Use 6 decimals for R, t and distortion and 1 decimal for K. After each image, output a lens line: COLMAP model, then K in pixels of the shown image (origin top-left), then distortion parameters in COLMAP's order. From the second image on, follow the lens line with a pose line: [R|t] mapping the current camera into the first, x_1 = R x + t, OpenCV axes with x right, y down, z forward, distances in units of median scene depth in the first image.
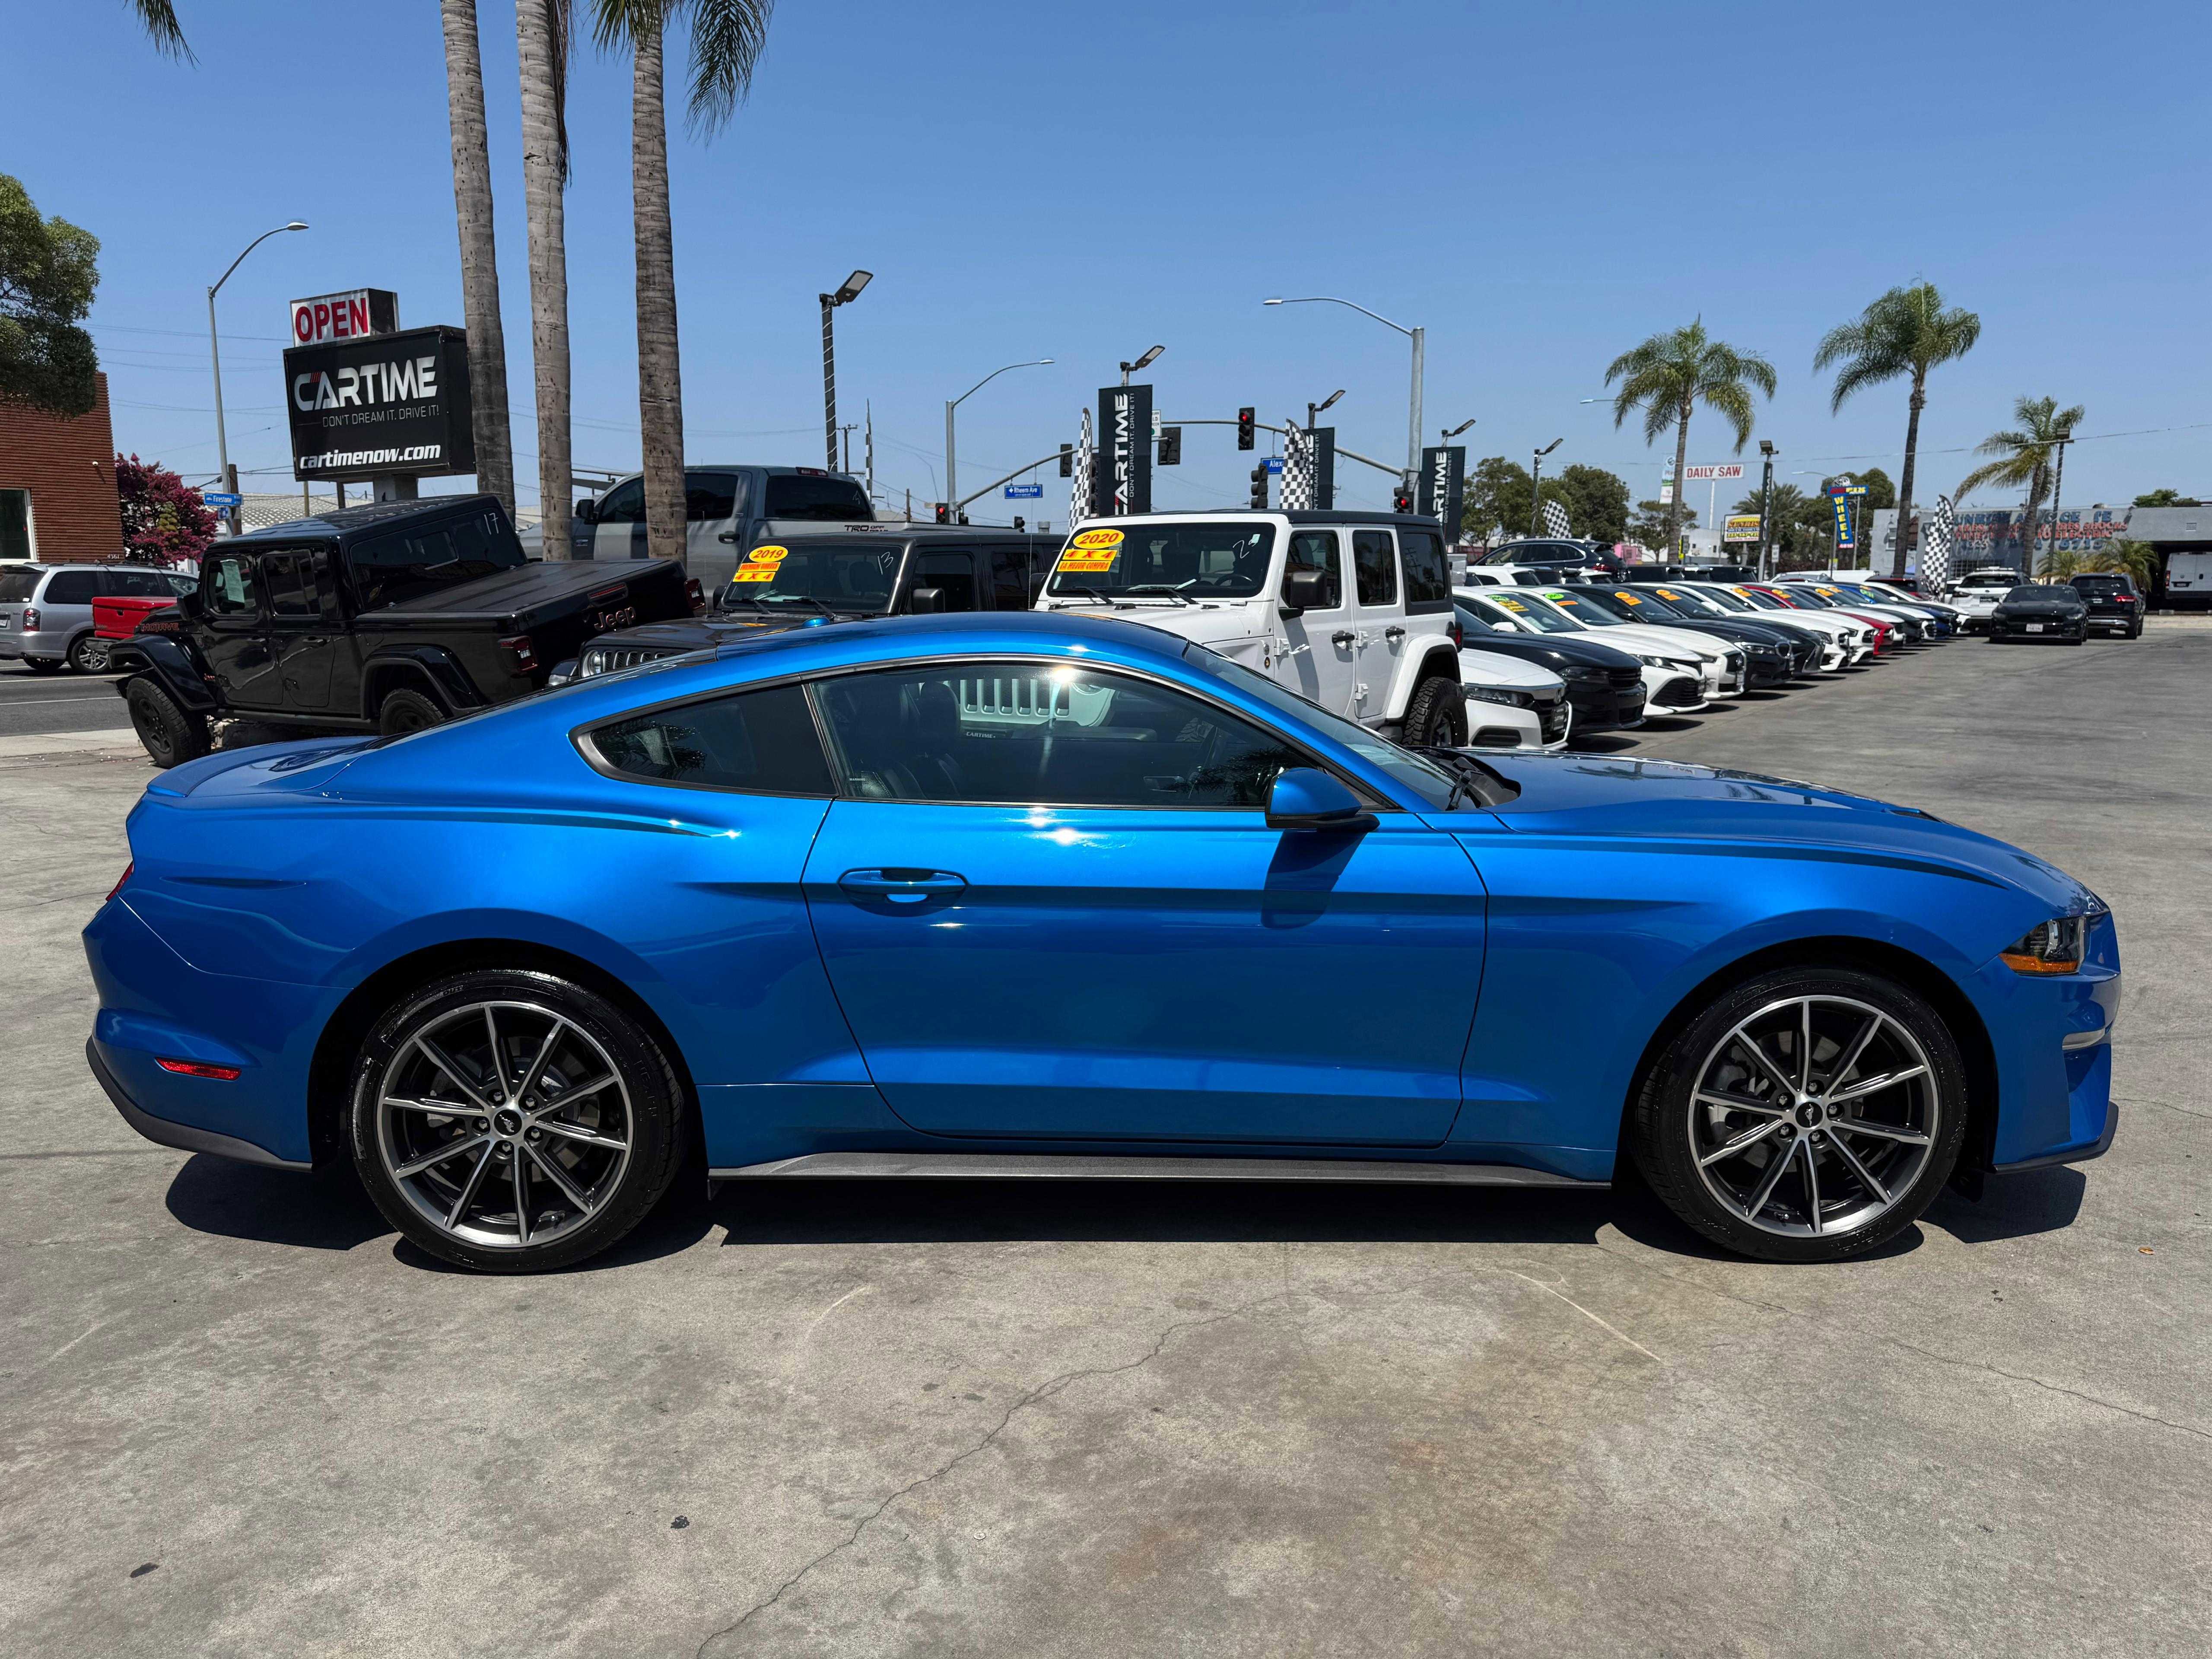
lens RADIAL K [[1574.4, 0, 1096.8], [0, 1574.4, 824.7], [0, 0, 1]] dist [0.033581, -0.034783]
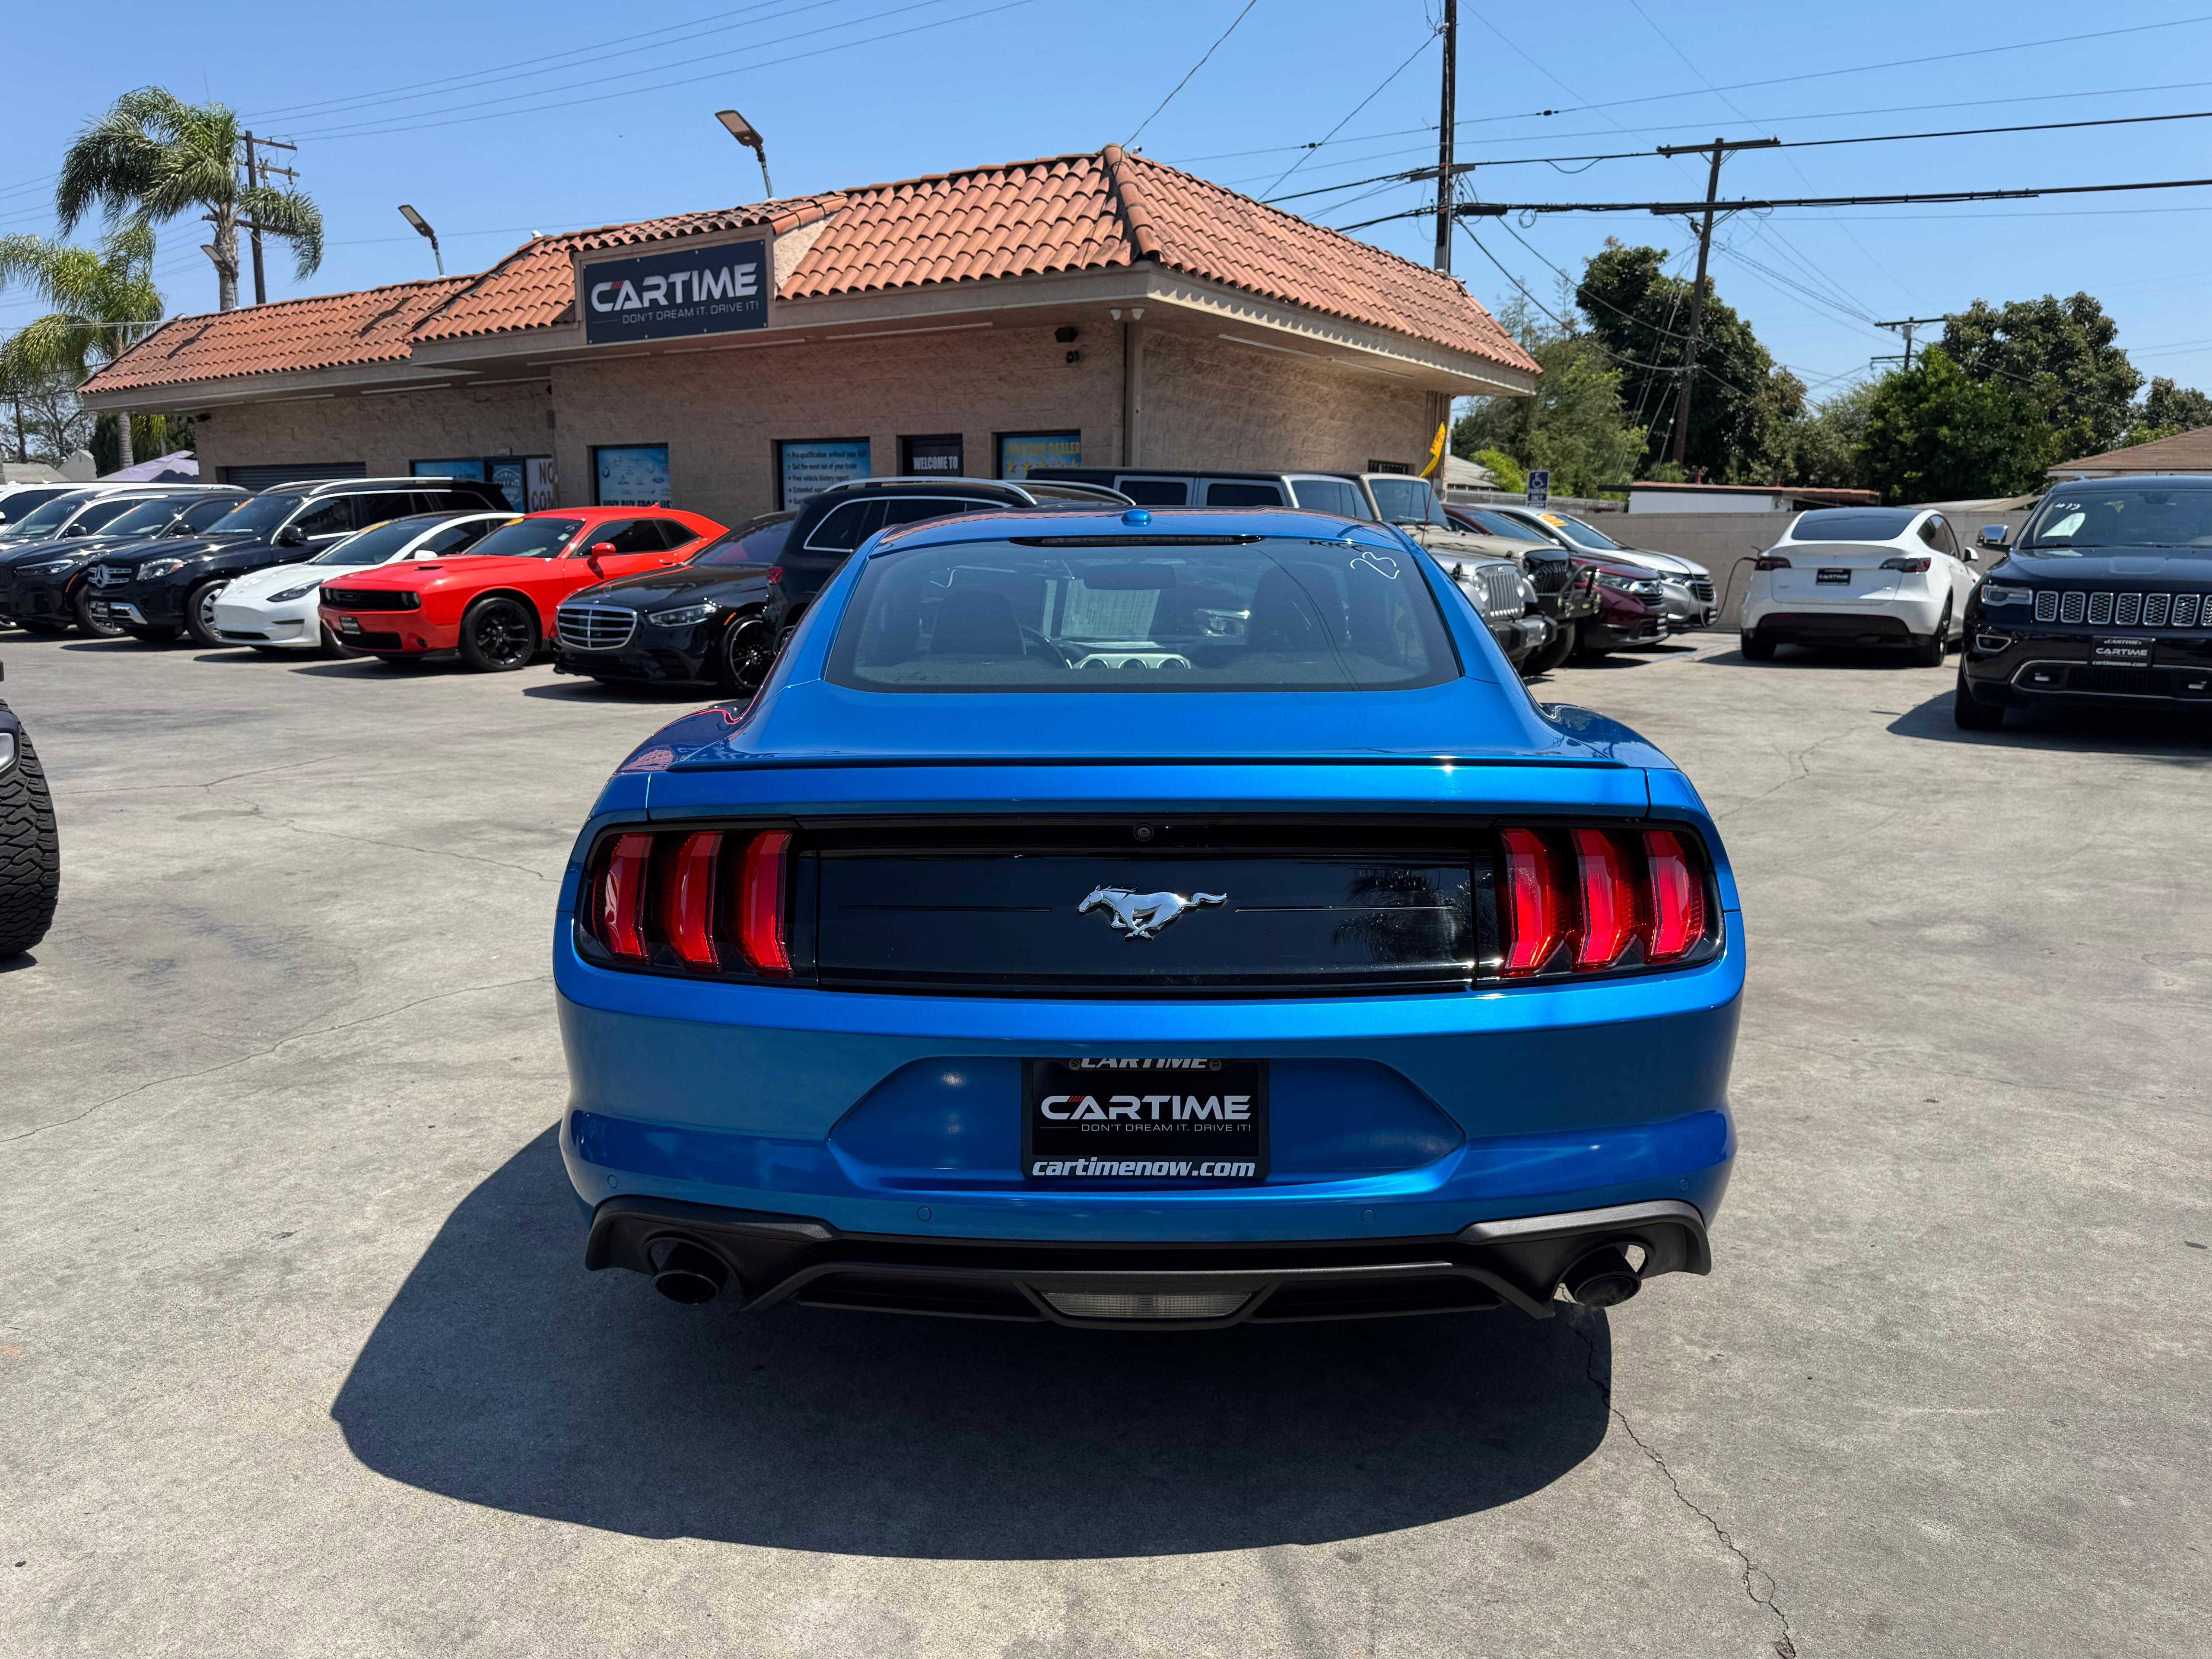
lens RADIAL K [[1574.4, 0, 1109.0], [0, 1574.4, 832.6], [0, 0, 1]] dist [0.038298, -0.054769]
pose [[0.022424, -0.177232, 0.983914, -0.458507], [0.138867, 0.975173, 0.172493, -0.047145], [-0.990057, 0.132765, 0.046479, 0.450742]]
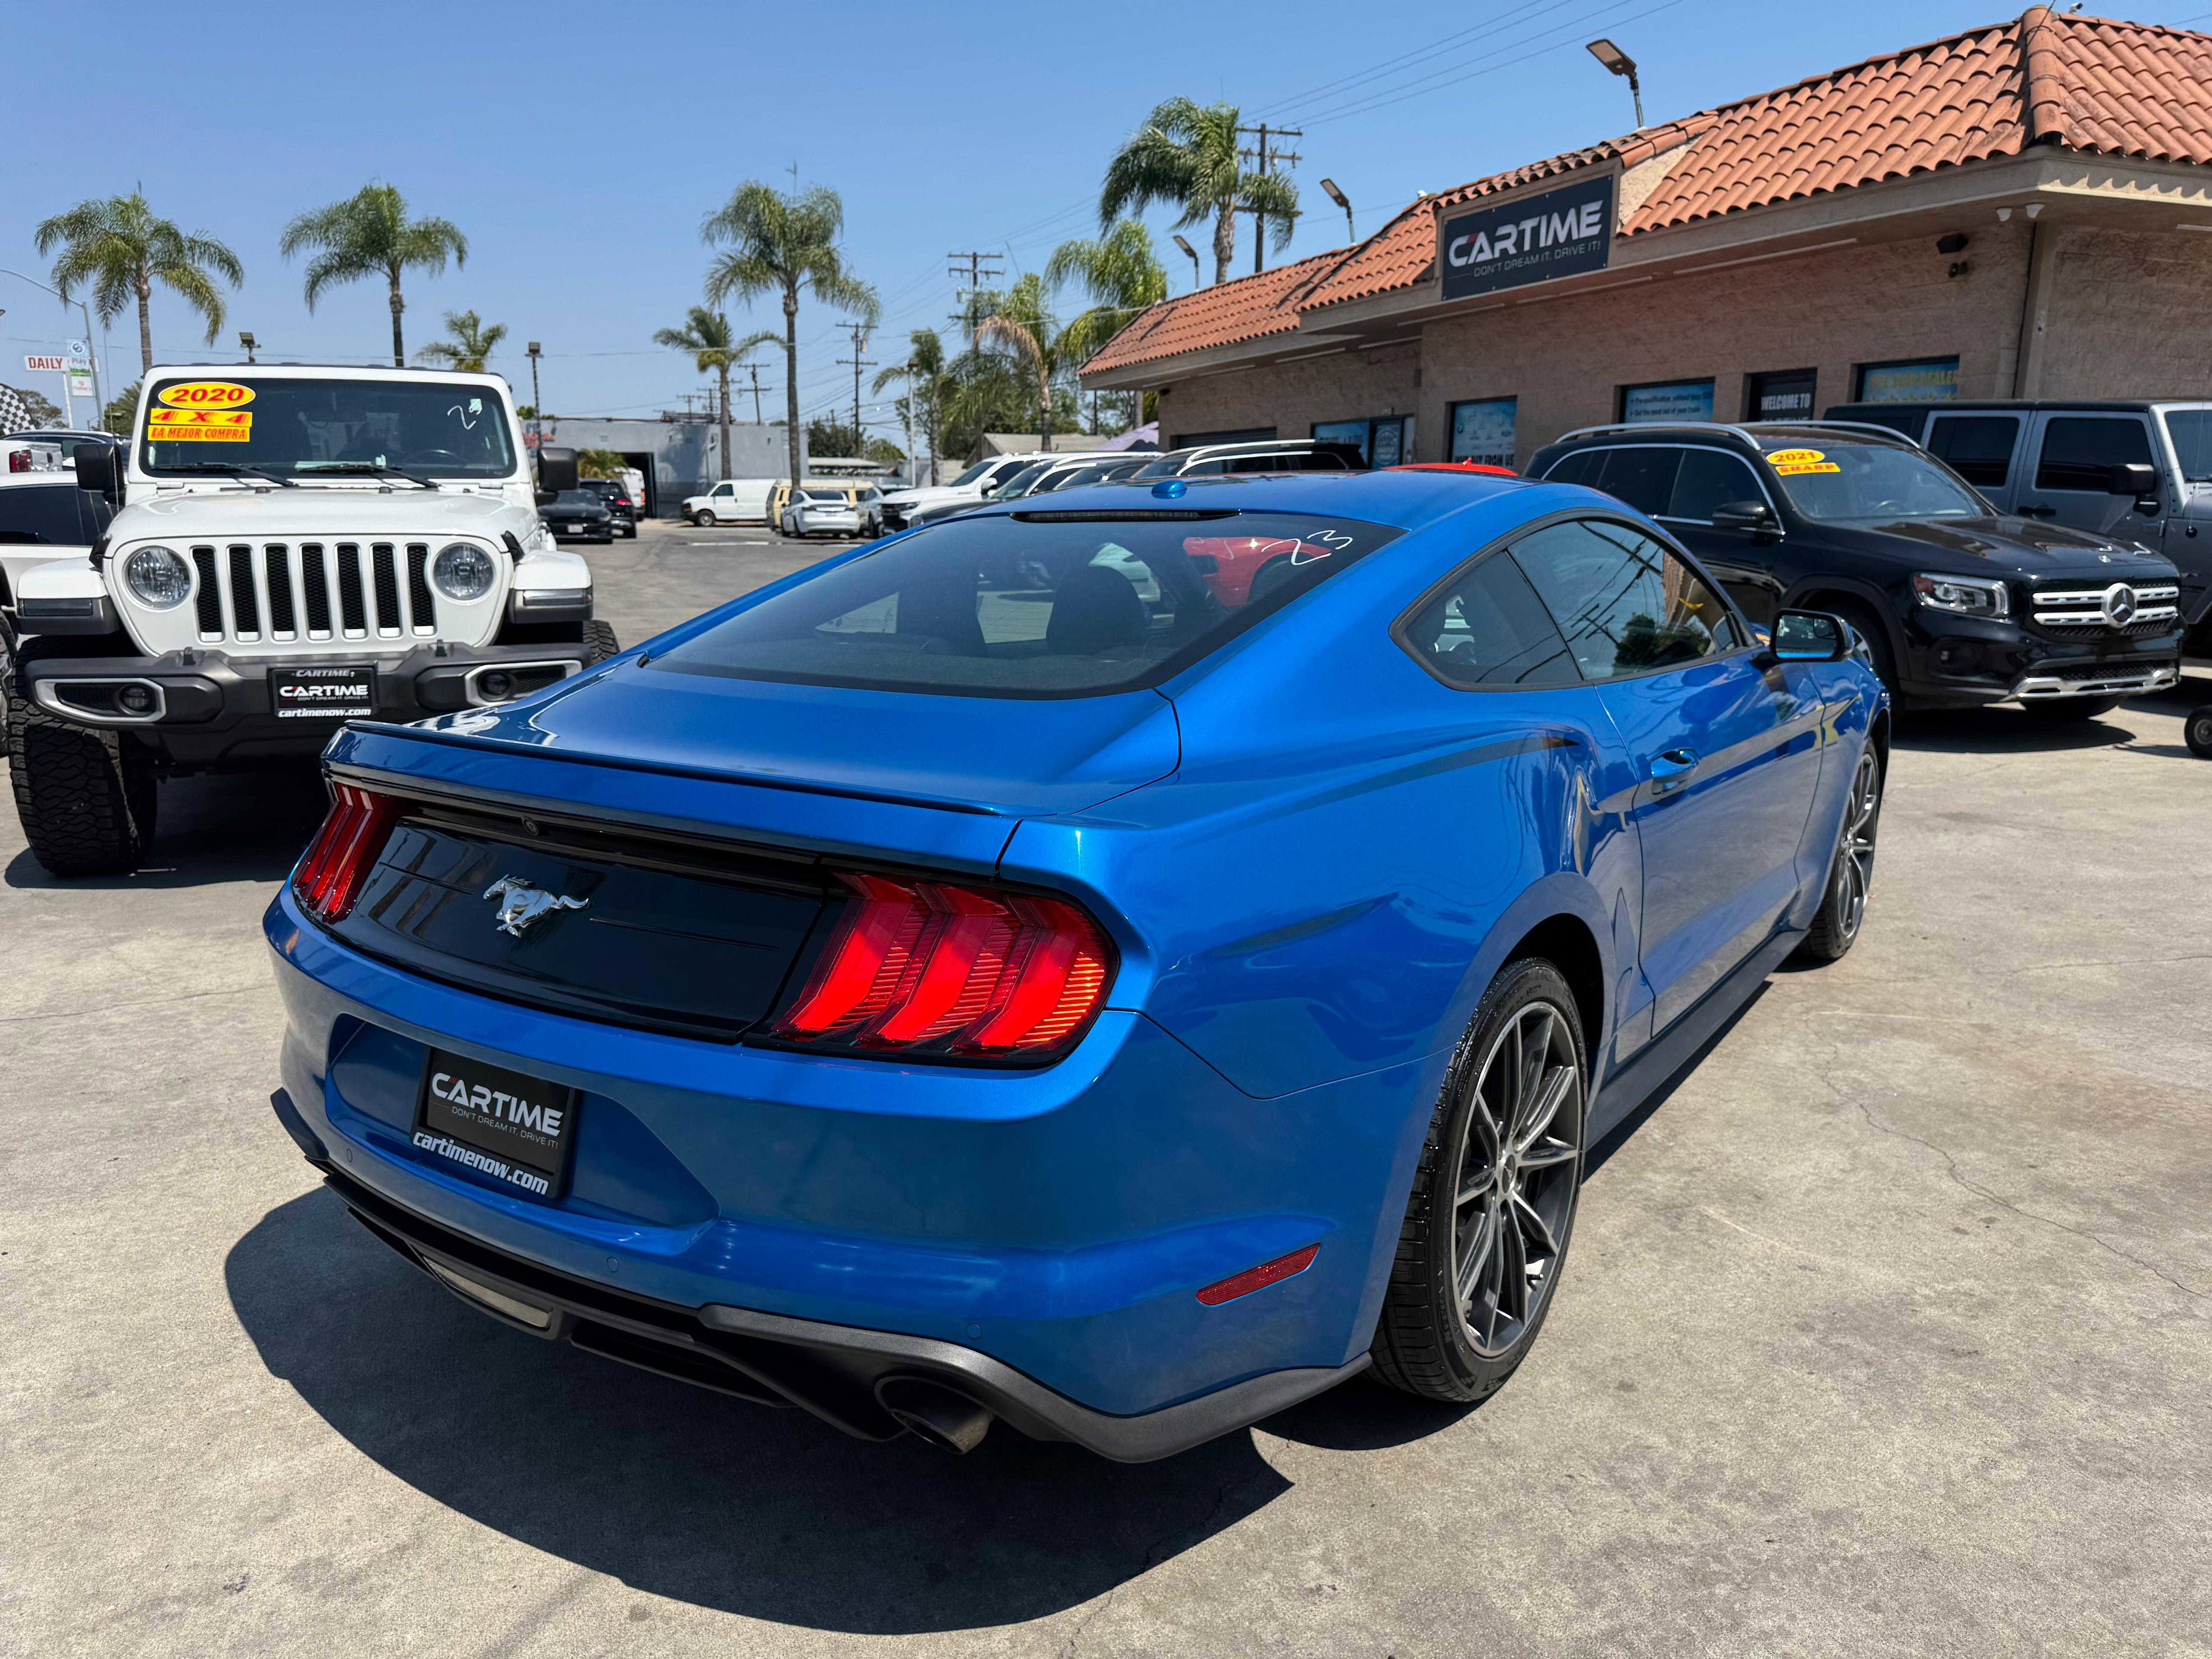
lens RADIAL K [[1601.3, 0, 1106.0], [0, 1601.3, 829.5], [0, 0, 1]] dist [0.003926, -0.011222]
pose [[0.579262, -0.168676, 0.797499, -0.373559], [0.124501, 0.985185, 0.117941, -0.025078], [-0.805578, 0.030971, 0.591680, 0.262679]]
